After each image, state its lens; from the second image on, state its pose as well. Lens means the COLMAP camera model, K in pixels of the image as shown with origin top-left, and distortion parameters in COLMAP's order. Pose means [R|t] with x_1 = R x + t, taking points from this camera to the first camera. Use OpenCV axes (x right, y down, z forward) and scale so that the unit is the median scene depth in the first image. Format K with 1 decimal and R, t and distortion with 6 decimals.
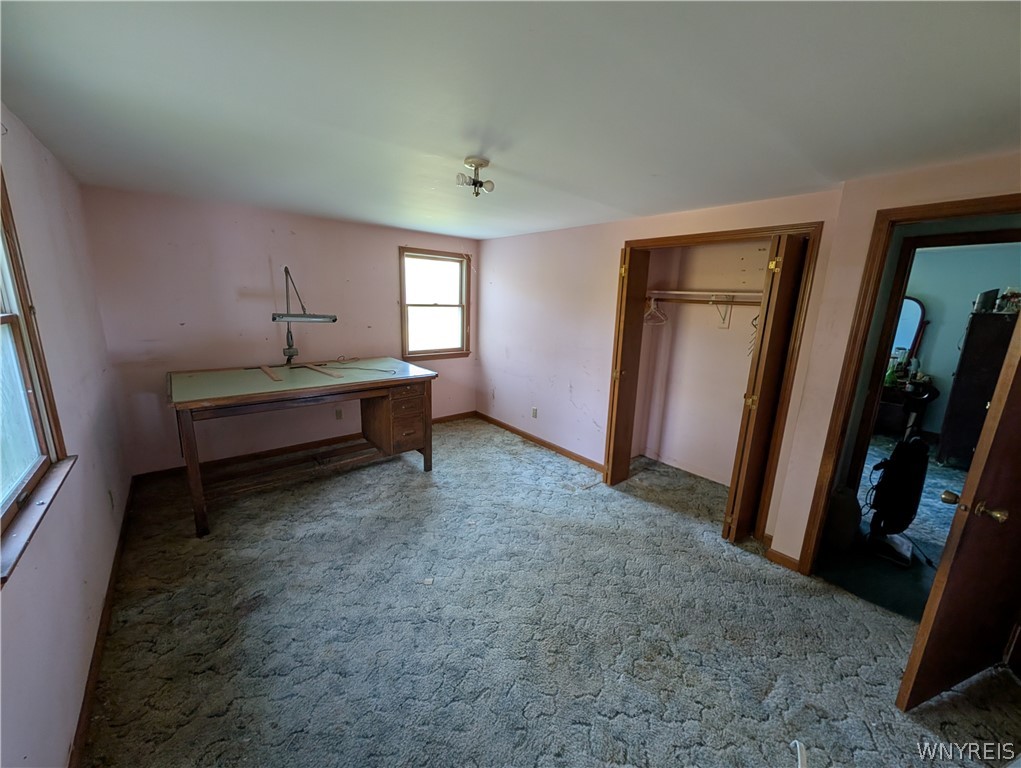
lens RADIAL K [[392.3, 0, 510.5], [0, 392.3, 384.0], [0, 0, 1]] dist [-0.003809, -0.000504]
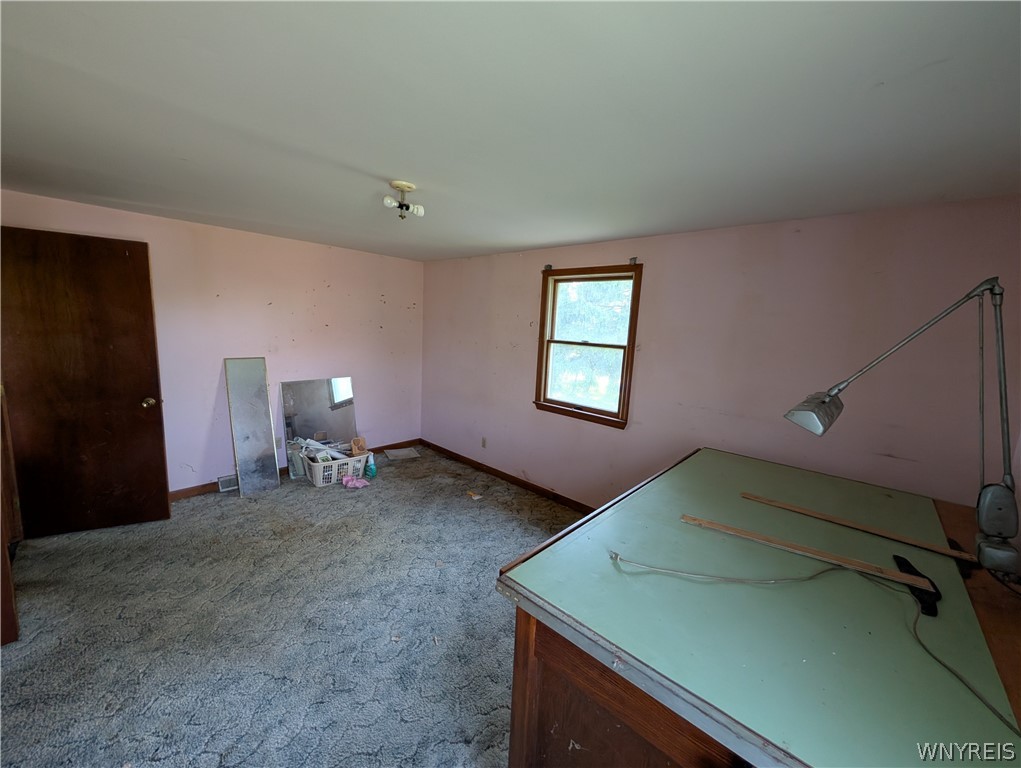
lens RADIAL K [[392.3, 0, 510.5], [0, 392.3, 384.0], [0, 0, 1]] dist [-0.003809, -0.000504]
pose [[-0.988574, -0.064622, -0.136184, -0.192206], [-0.109564, 0.928525, 0.354735, -0.371114], [0.103526, 0.365602, -0.924996, 1.635984]]
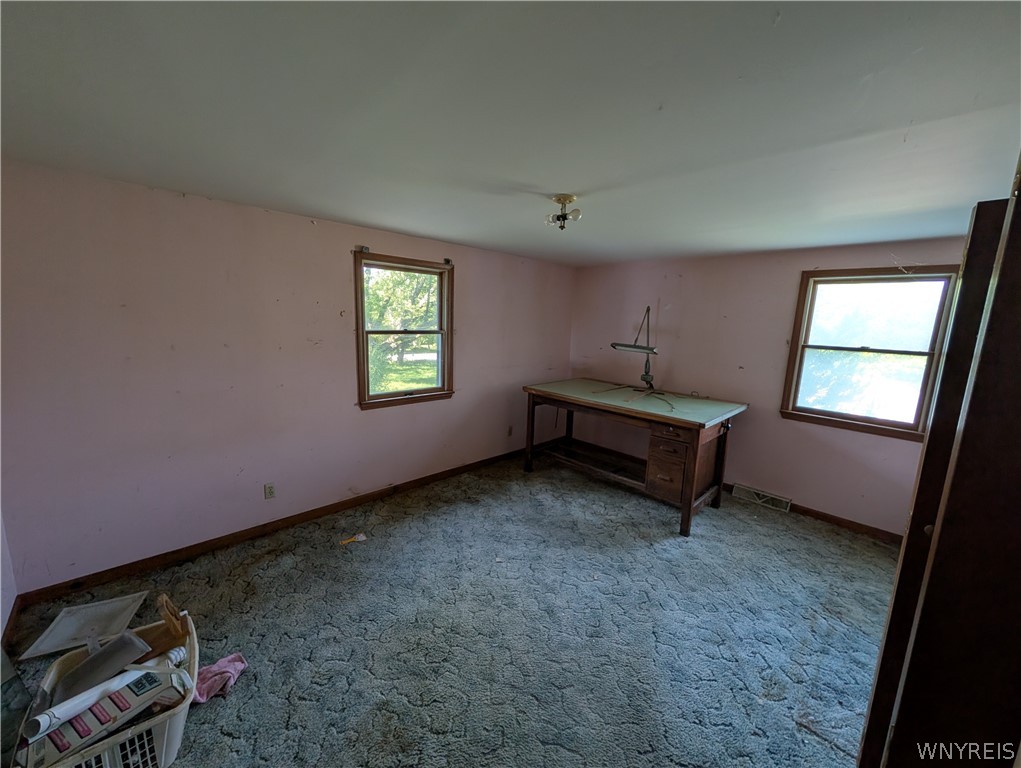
lens RADIAL K [[392.3, 0, 510.5], [0, 392.3, 384.0], [0, 0, 1]] dist [-0.003809, -0.000504]
pose [[0.073300, 0.137396, -0.987800, 0.771177], [-0.246451, 0.962242, 0.115554, -0.135562], [0.966379, 0.234974, 0.104393, 0.671475]]
